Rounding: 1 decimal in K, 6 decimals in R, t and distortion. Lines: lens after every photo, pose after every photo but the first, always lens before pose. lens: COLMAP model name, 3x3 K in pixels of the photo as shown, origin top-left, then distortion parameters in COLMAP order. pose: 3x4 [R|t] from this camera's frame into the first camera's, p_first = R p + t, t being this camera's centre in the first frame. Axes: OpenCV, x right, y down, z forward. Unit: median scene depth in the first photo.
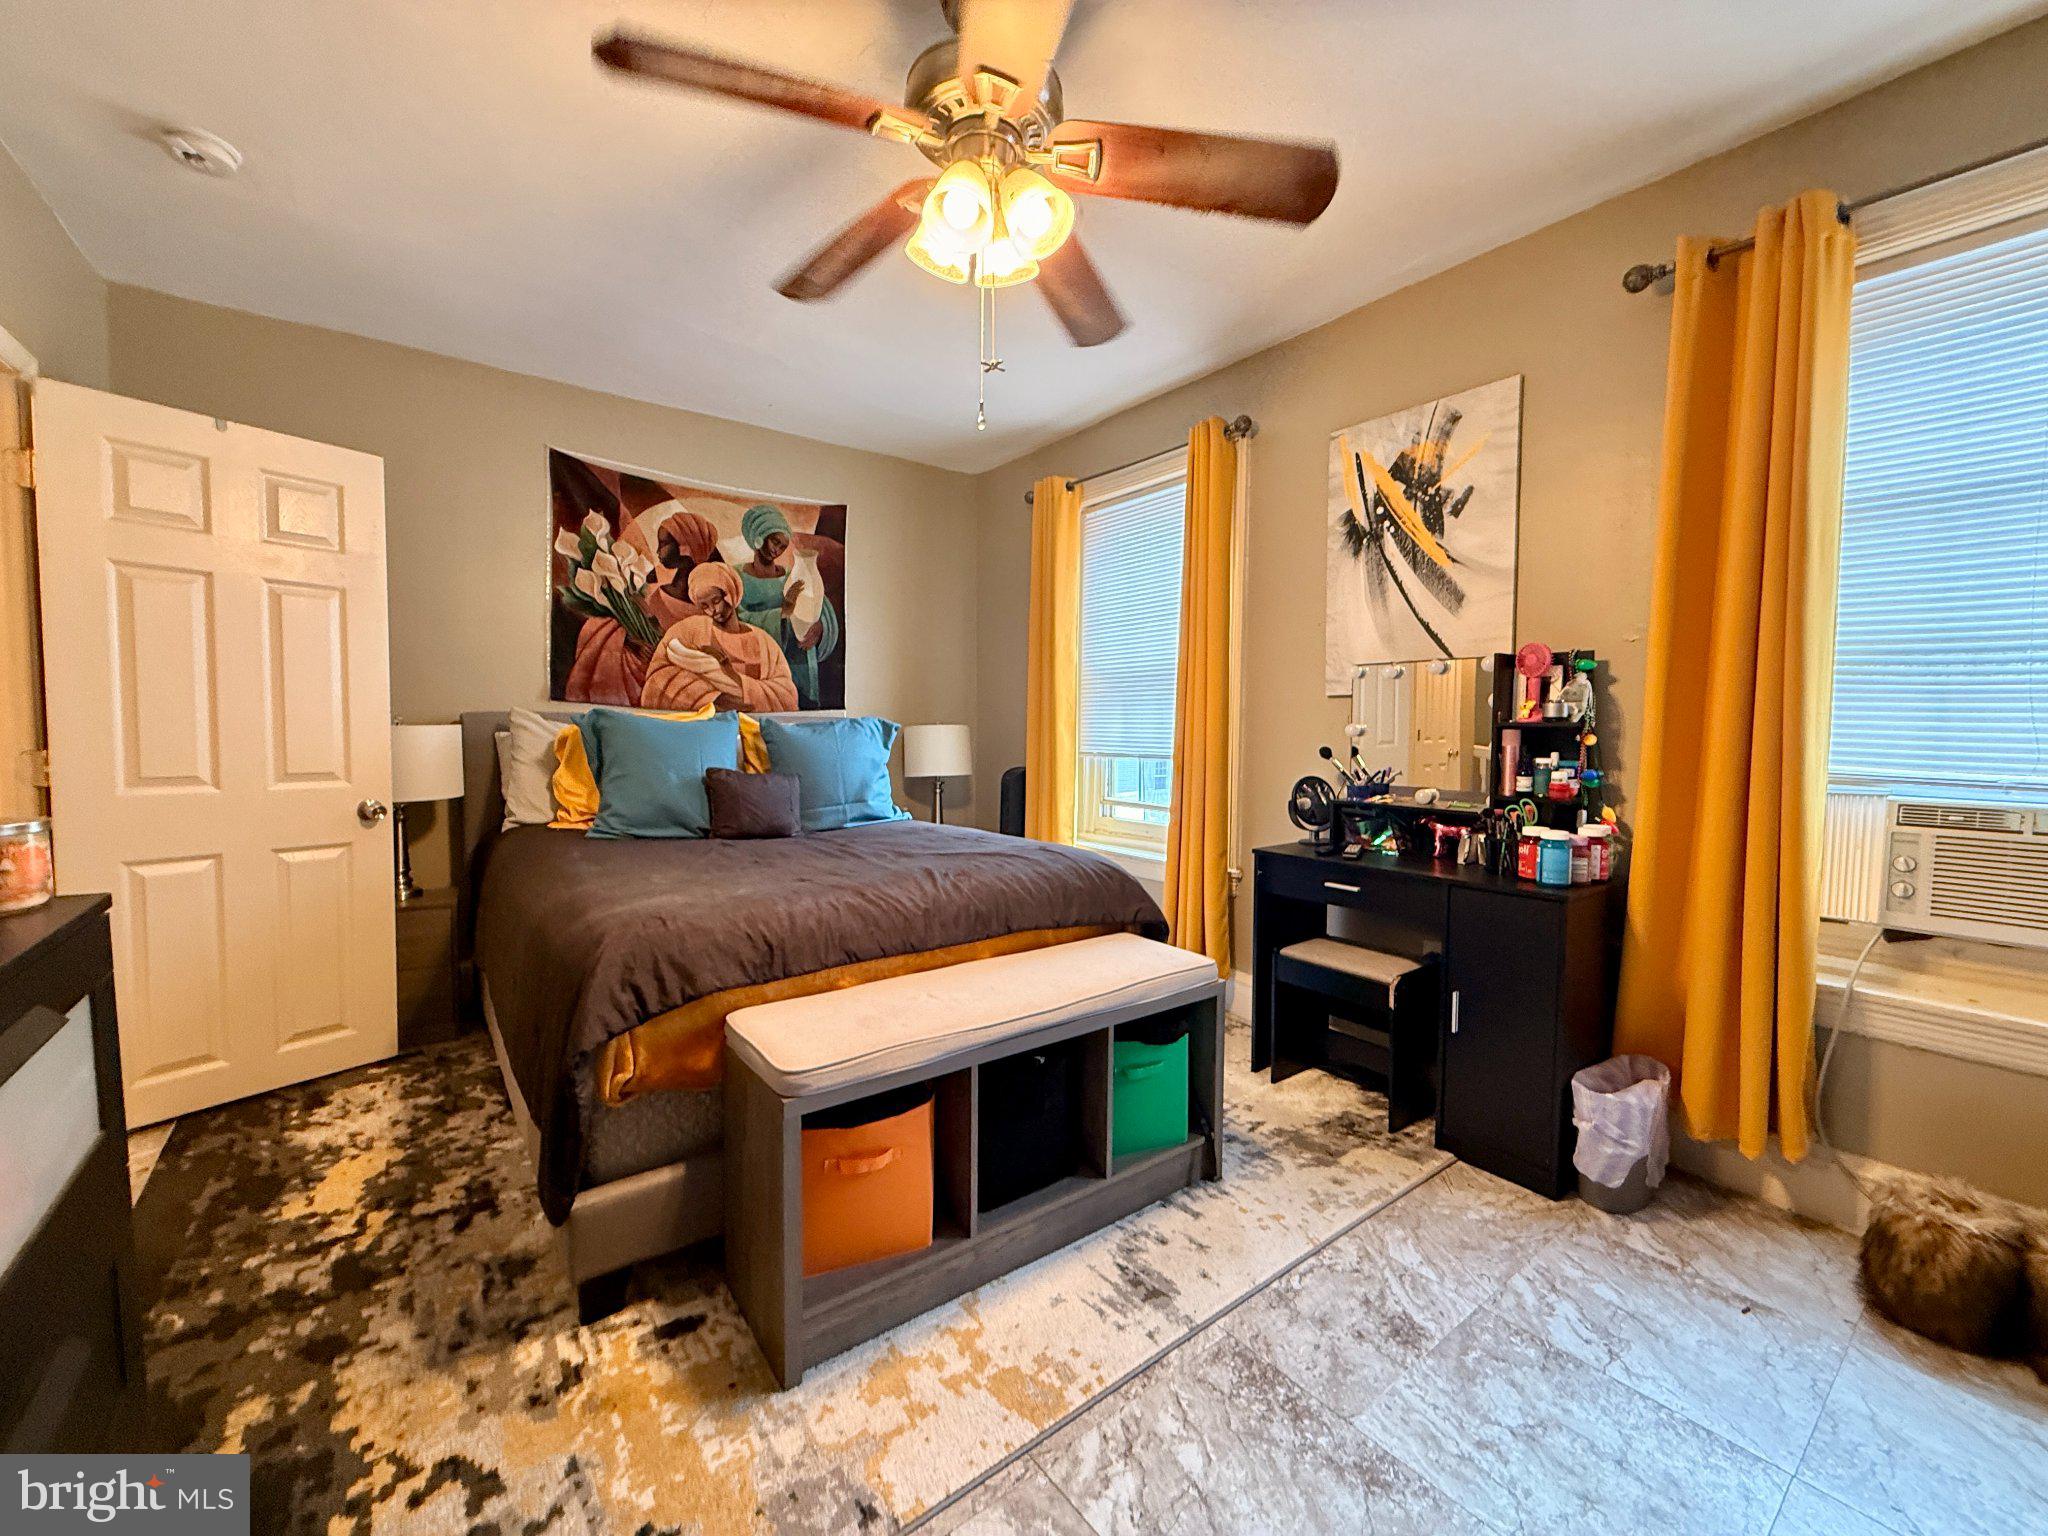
lens RADIAL K [[820.3, 0, 1013.0], [0, 820.3, 769.4], [0, 0, 1]] dist [-0.000606, 0.000408]
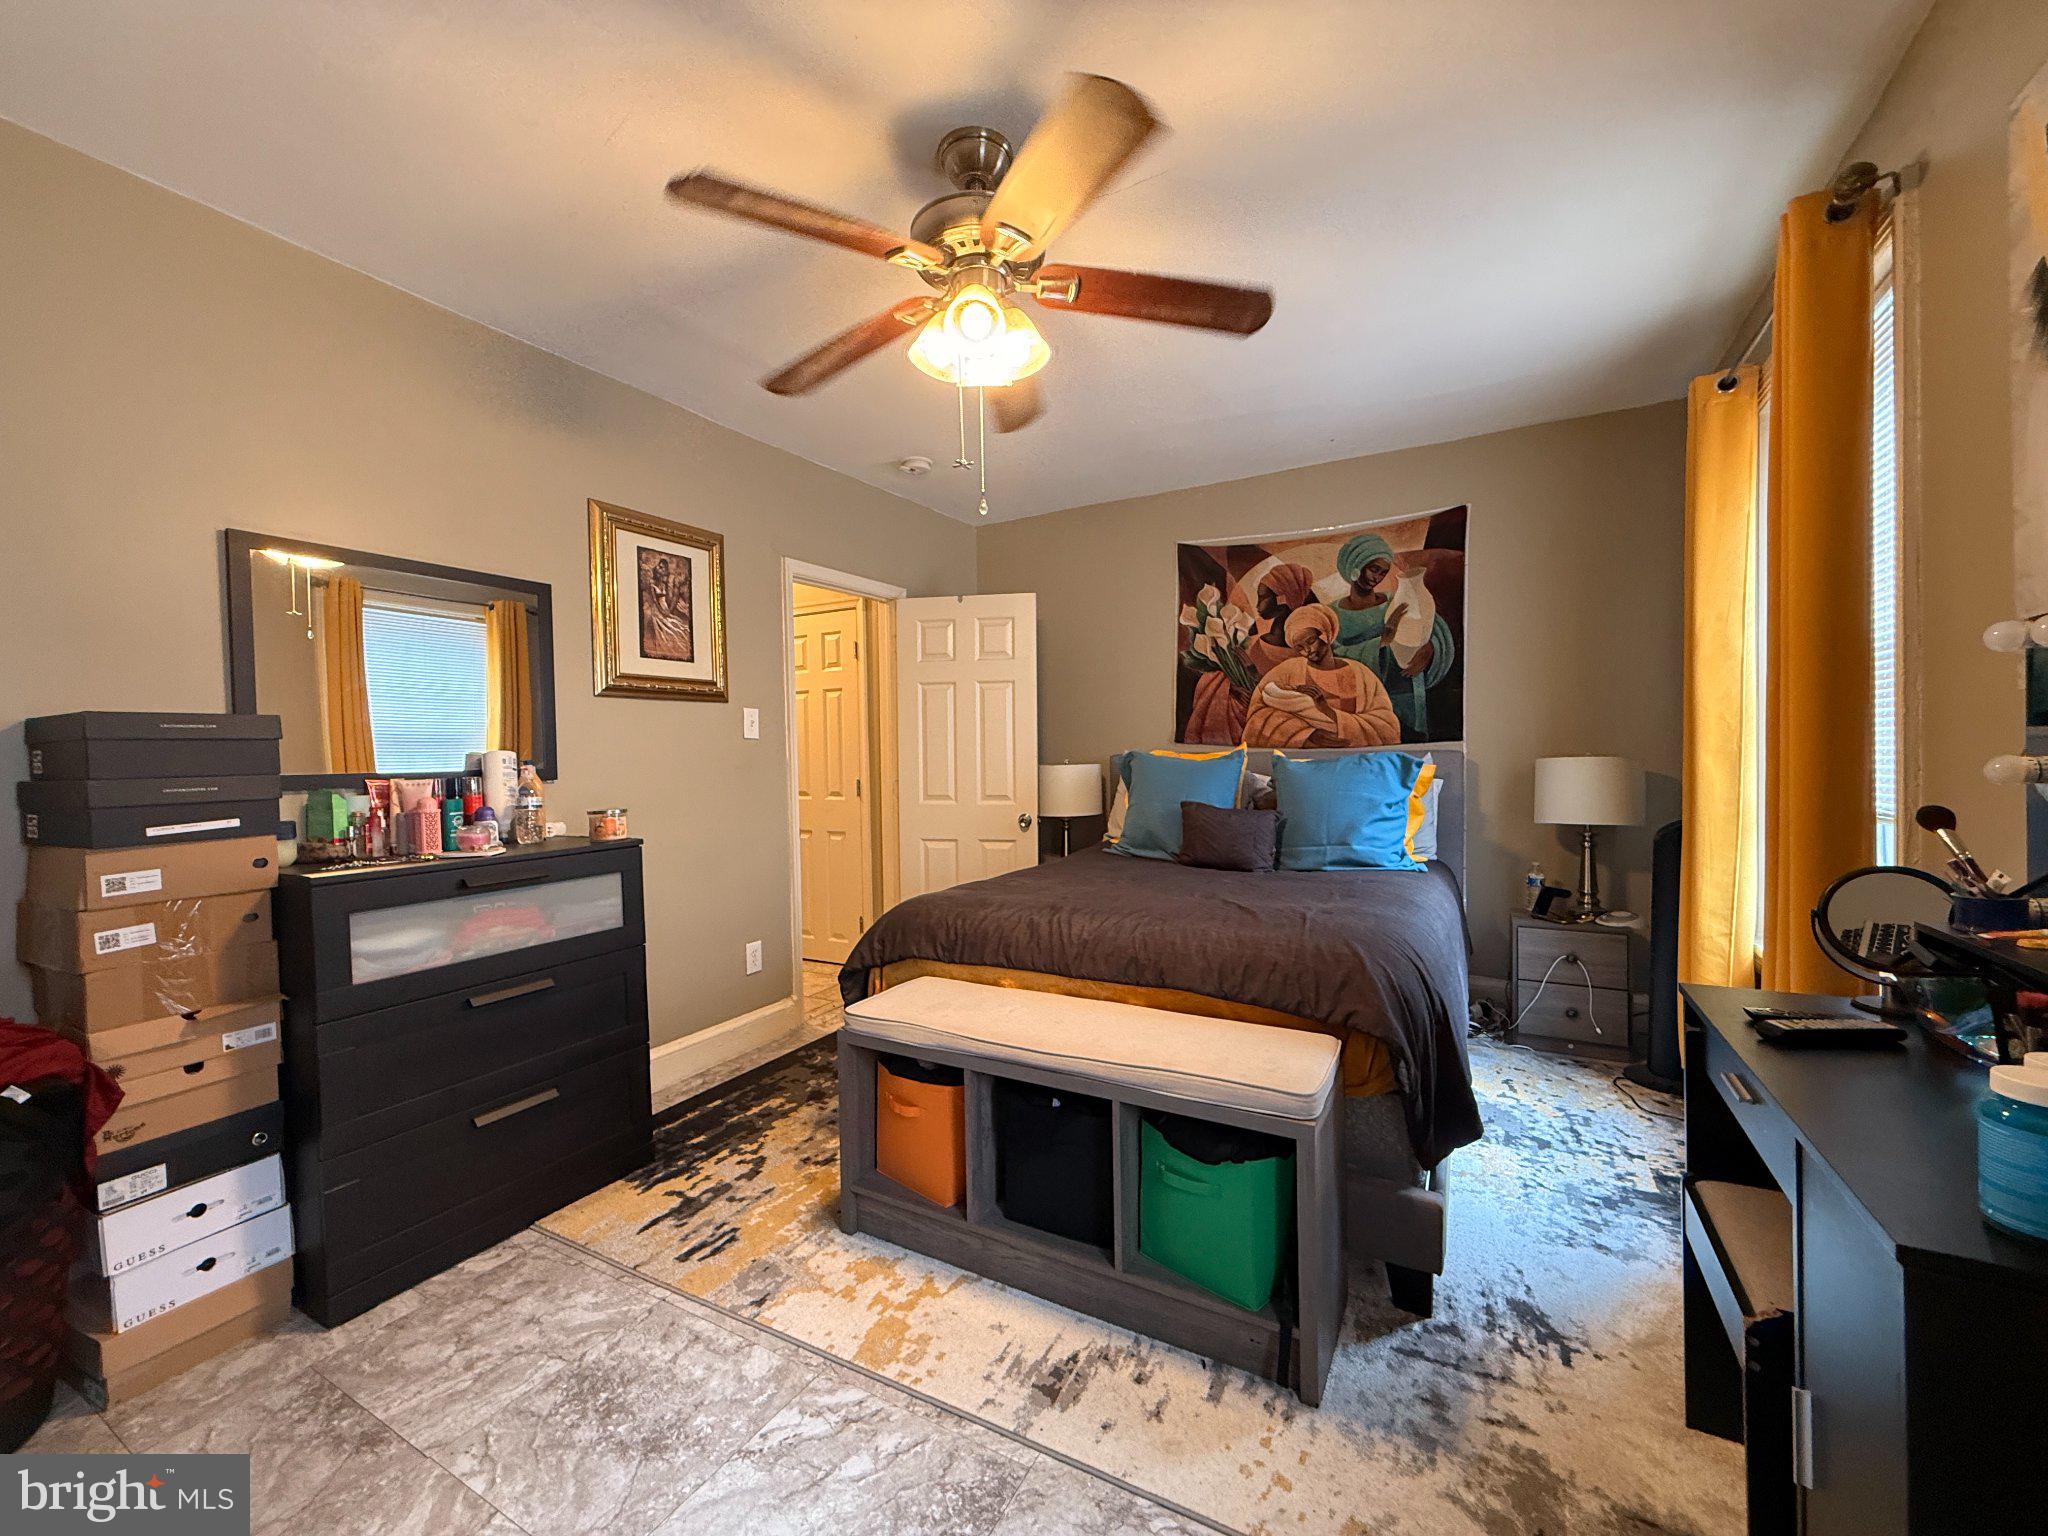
lens RADIAL K [[820.3, 0, 1022.8], [0, 820.3, 766.5], [0, 0, 1]] dist [-0.000606, 0.000408]
pose [[0.400467, -0.001539, -0.916310, 0.641489], [-0.031557, 0.999382, -0.015470, -0.028120], [0.915768, 0.035112, 0.400171, 0.371906]]
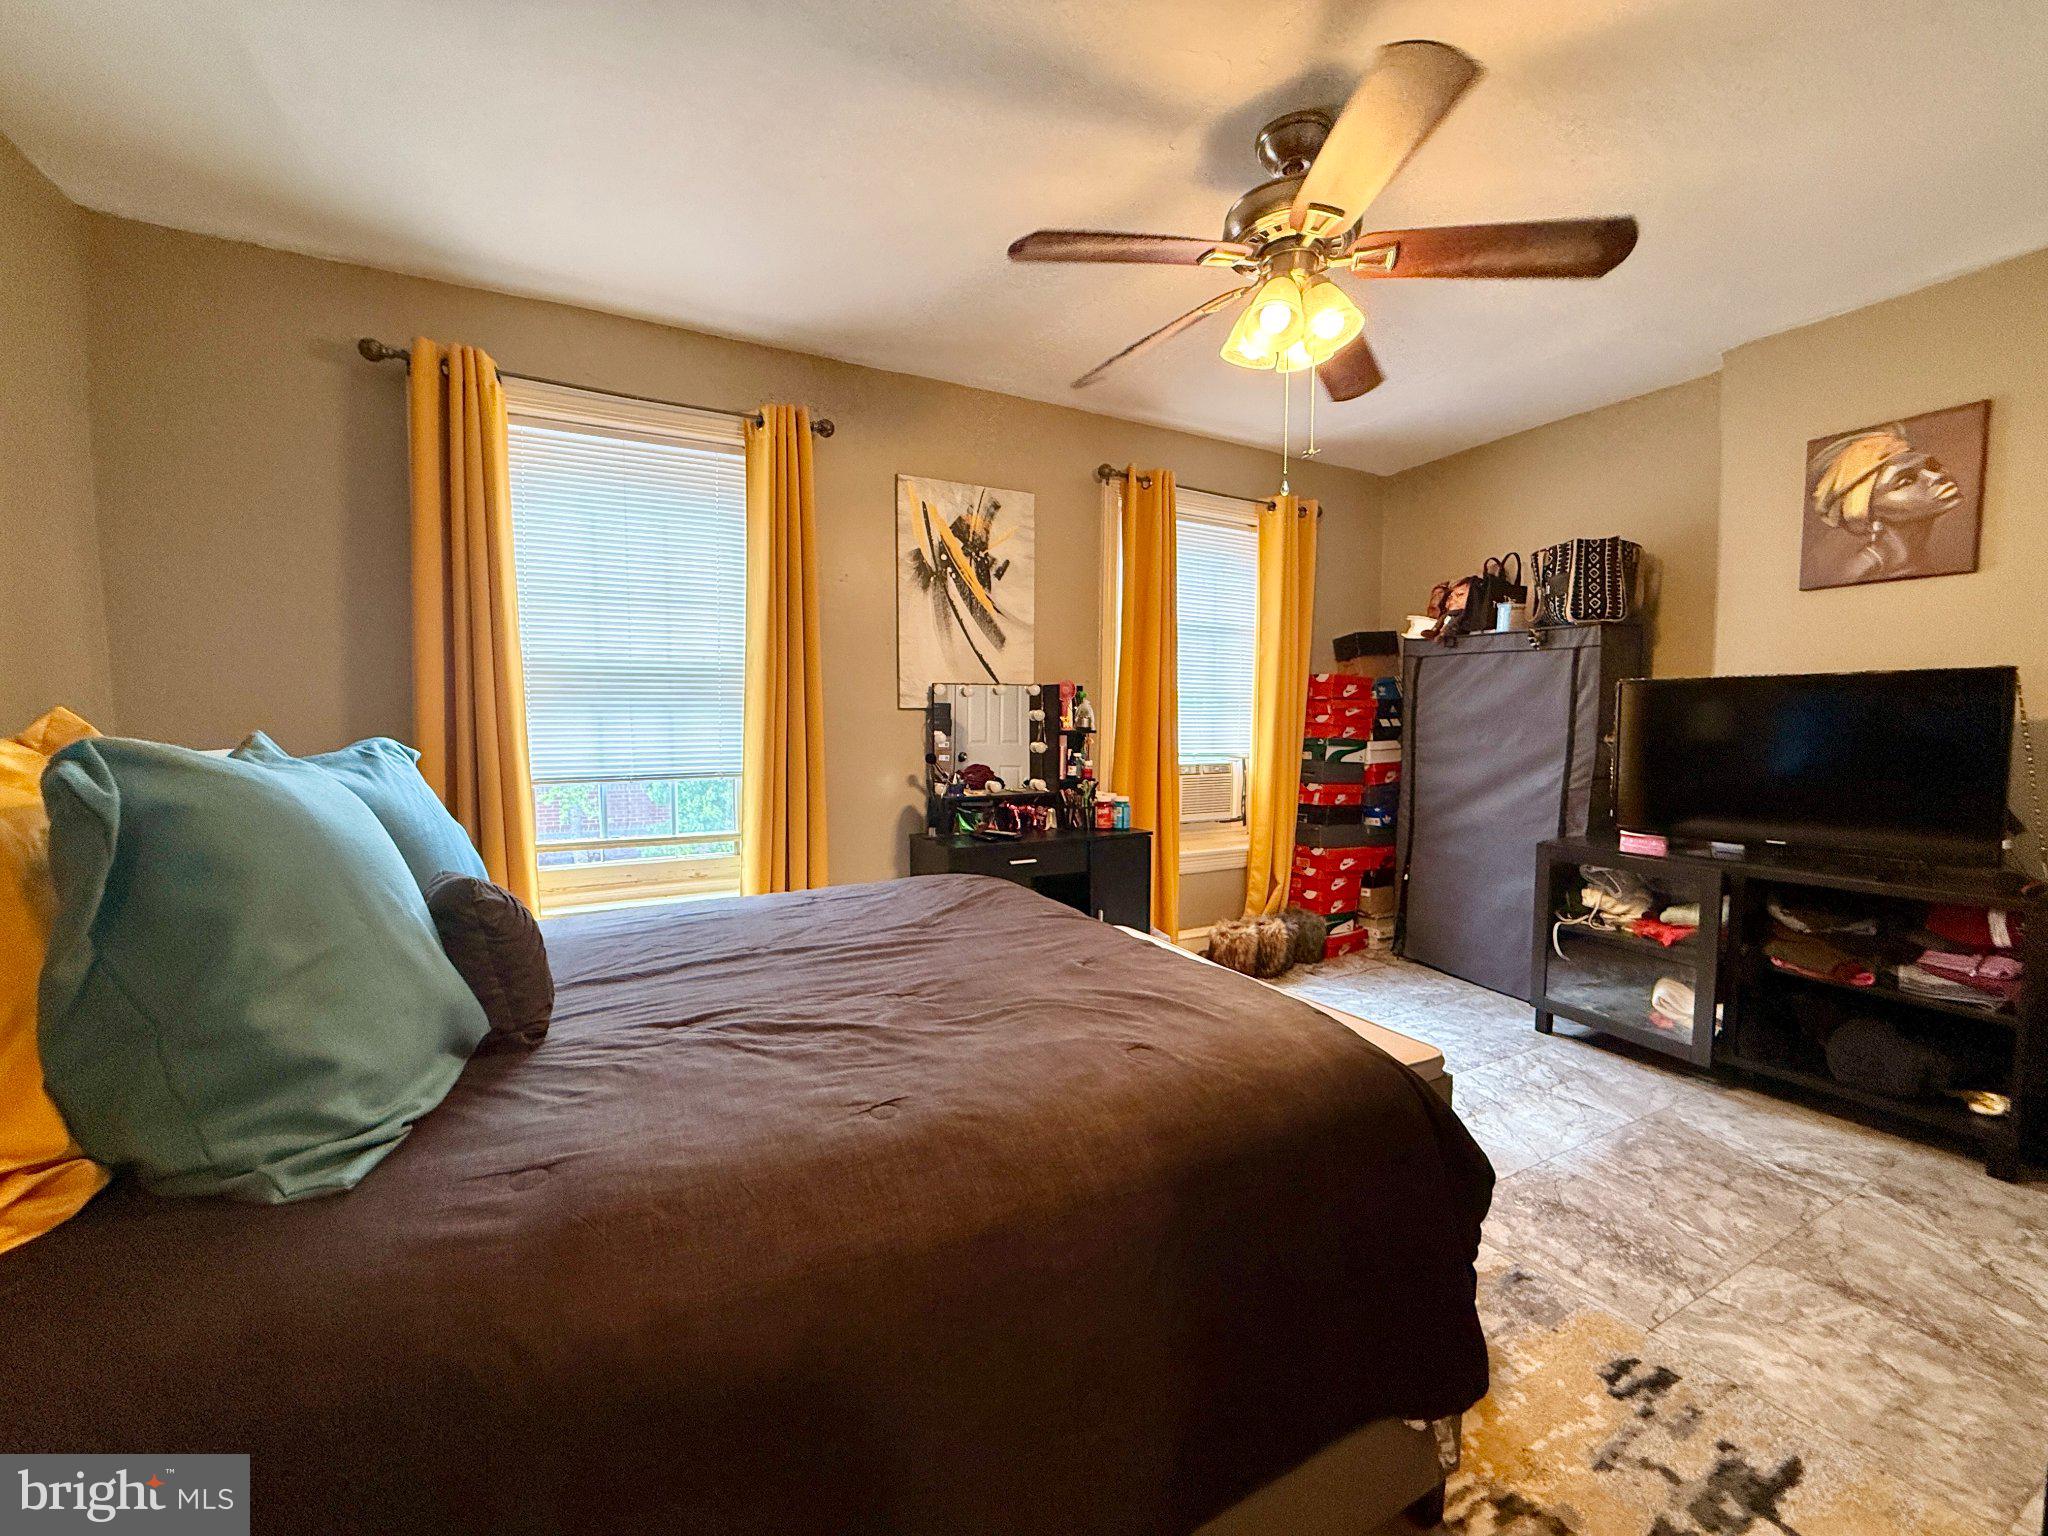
lens RADIAL K [[820.3, 0, 1033.2], [0, 820.3, 769.8], [0, 0, 1]] dist [-0.000606, 0.000408]
pose [[0.142240, -0.063458, 0.987796, -0.787721], [0.060633, 0.996627, 0.055294, -0.063936], [-0.987973, 0.052028, 0.145608, 0.741184]]
